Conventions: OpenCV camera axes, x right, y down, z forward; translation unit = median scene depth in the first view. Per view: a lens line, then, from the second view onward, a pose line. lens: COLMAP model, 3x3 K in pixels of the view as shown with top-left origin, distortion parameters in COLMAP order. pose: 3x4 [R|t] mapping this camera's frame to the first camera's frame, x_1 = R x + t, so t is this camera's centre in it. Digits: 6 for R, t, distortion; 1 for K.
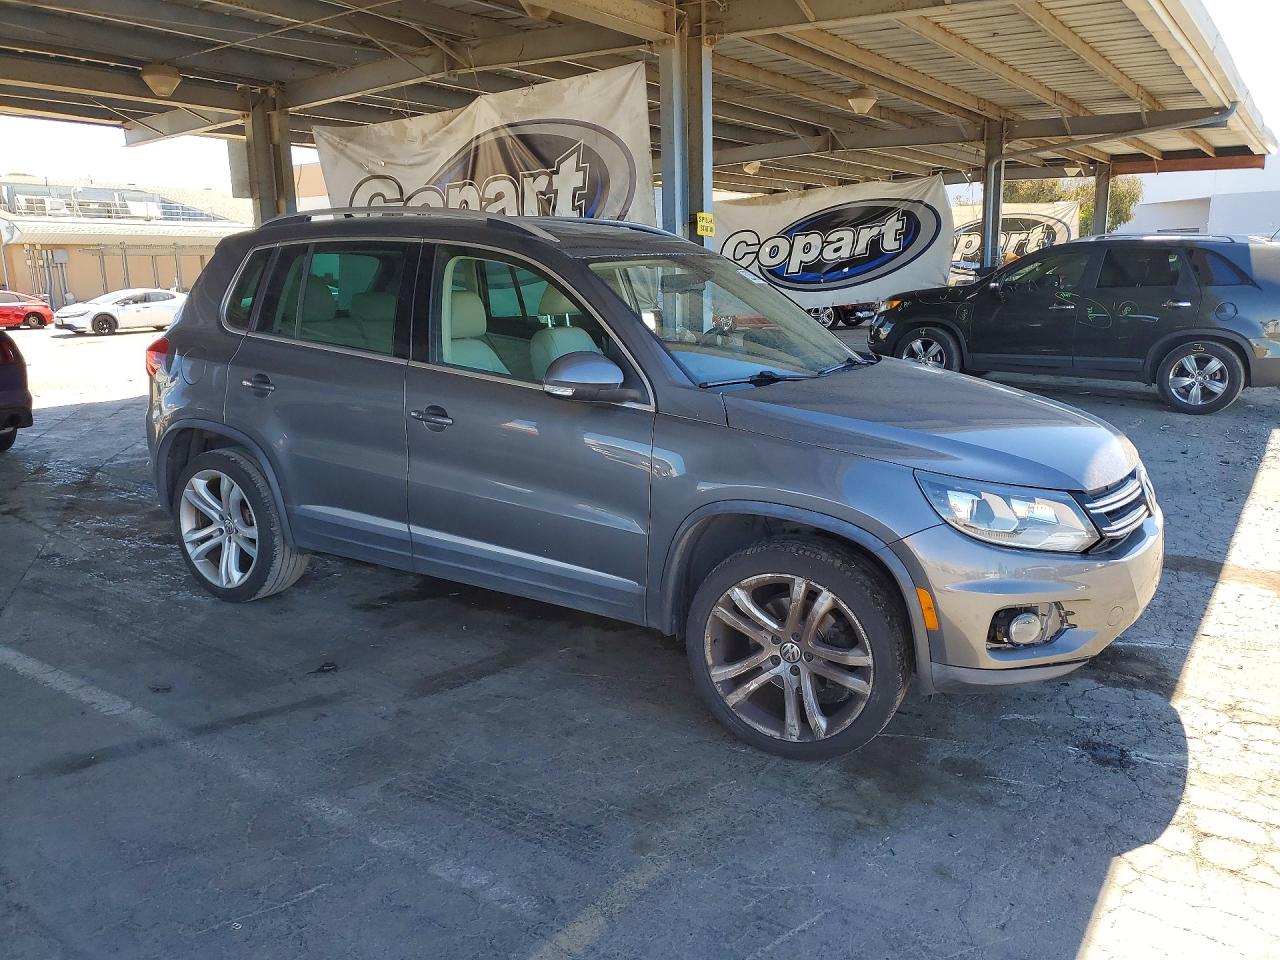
lens RADIAL K [[997.8, 0, 633.0], [0, 997.8, 484.7], [0, 0, 1]] dist [0.002552, 0.004327]
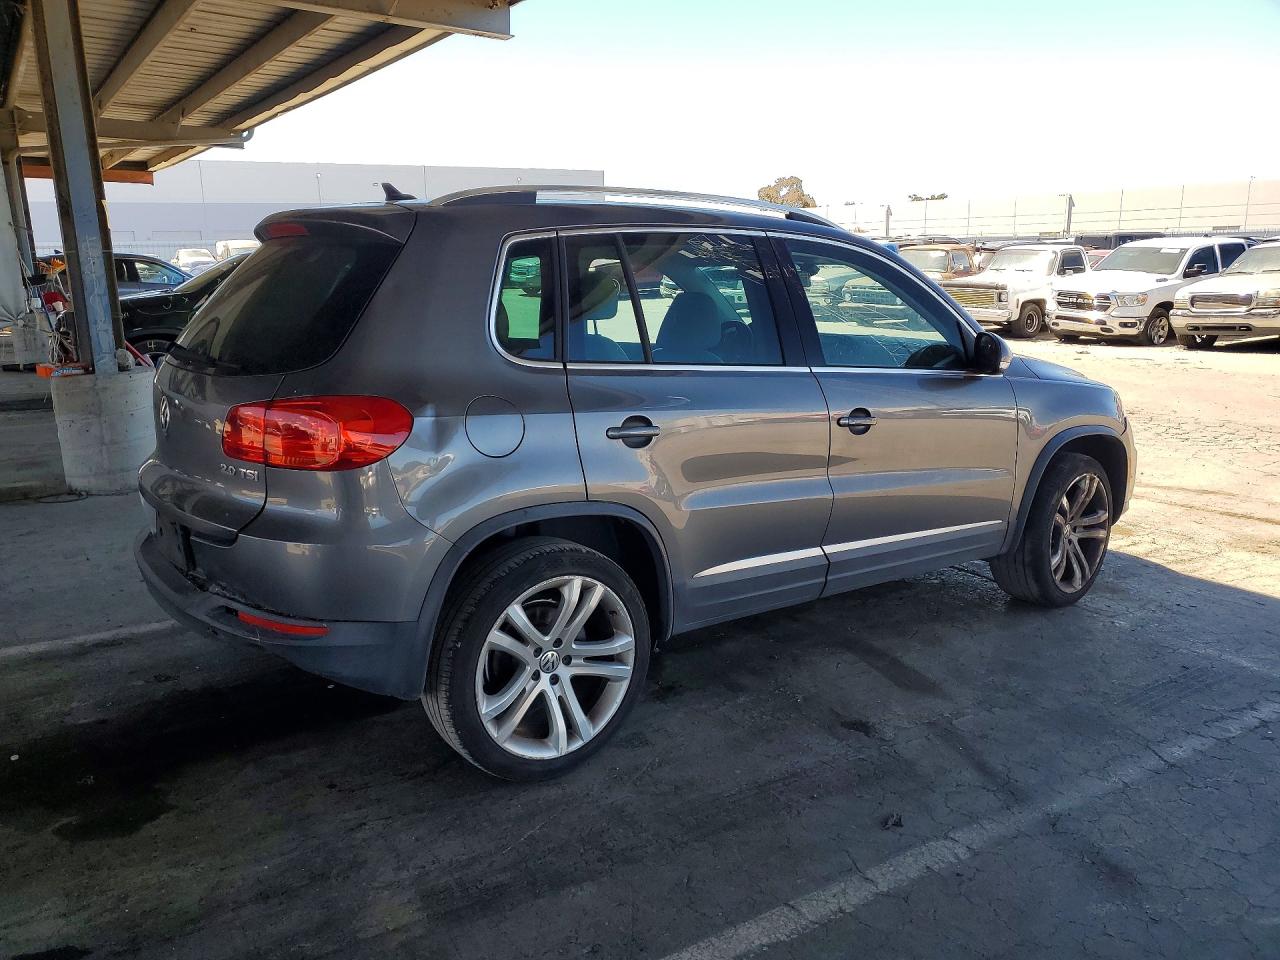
lens RADIAL K [[997.8, 0, 633.0], [0, 997.8, 484.7], [0, 0, 1]] dist [0.002552, 0.004327]
pose [[0.380529, -0.189062, 0.905237, -1.004882], [0.200660, 0.972437, 0.118747, -0.142704], [-0.902737, 0.136458, 0.407978, 0.716044]]
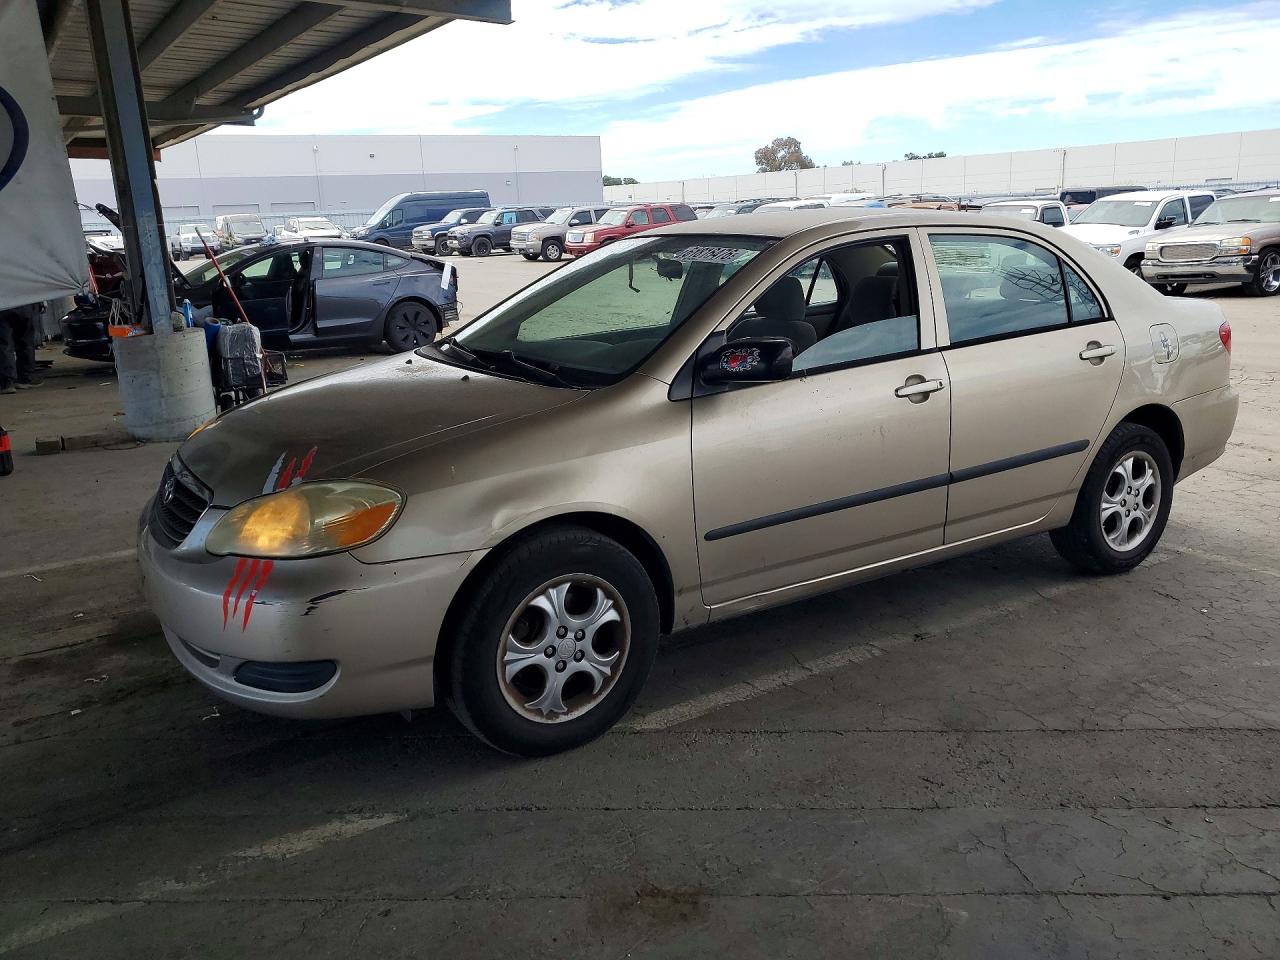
lens RADIAL K [[995.9, 0, 640.0], [0, 995.9, 480.0], [0, 0, 1]] dist [-0.002675, 0.005503]
pose [[0.372503, -0.223598, 0.900692, -1.209109], [0.223310, 0.963620, 0.146864, -0.111296], [-0.900763, 0.146426, 0.408883, 0.629677]]
